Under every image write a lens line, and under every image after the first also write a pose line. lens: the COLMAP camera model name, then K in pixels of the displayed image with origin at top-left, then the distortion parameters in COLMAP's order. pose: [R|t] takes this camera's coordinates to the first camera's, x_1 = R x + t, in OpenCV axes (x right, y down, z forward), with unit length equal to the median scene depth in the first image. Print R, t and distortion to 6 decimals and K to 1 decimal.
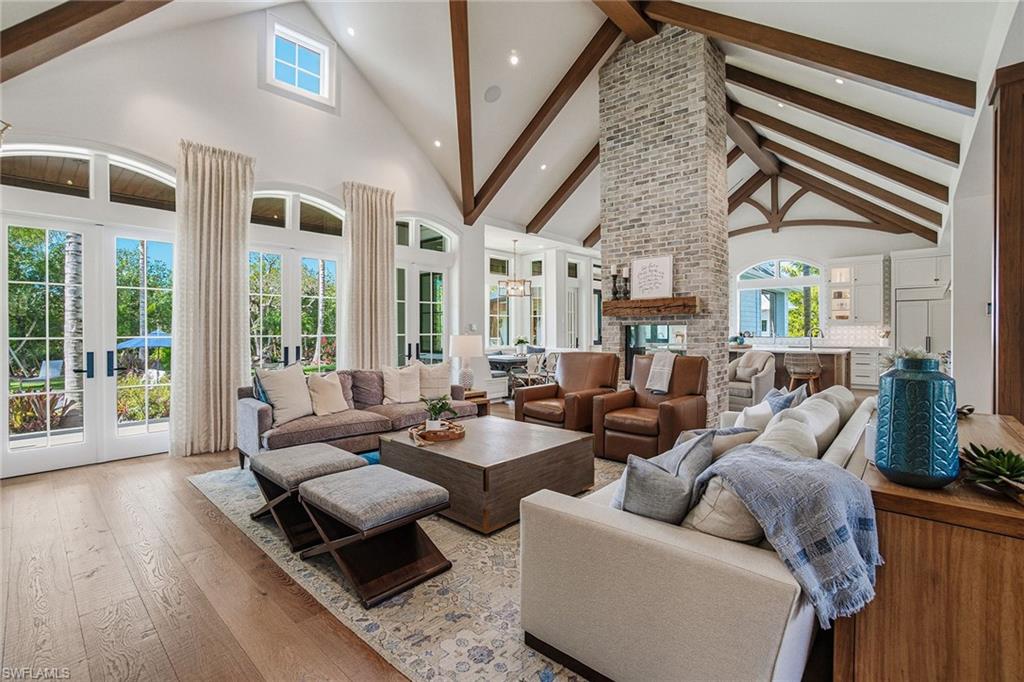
lens RADIAL K [[465.6, 0, 516.4], [0, 465.6, 340.4], [0, 0, 1]] dist [-0.032936, 0.002782]
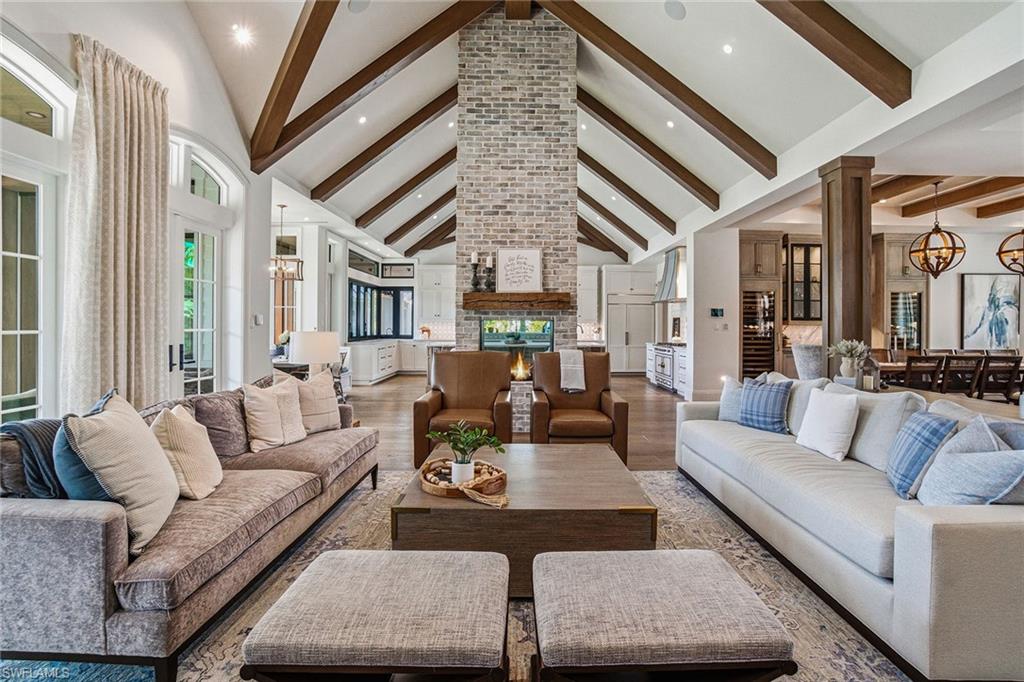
lens RADIAL K [[465.6, 0, 517.3], [0, 465.6, 330.3], [0, 0, 1]] dist [-0.032936, 0.002782]
pose [[0.735809, 0.000124, 0.677189, -0.347536], [0.008860, 0.999913, -0.009810, -0.002795], [-0.677131, 0.013218, 0.735744, 0.298230]]
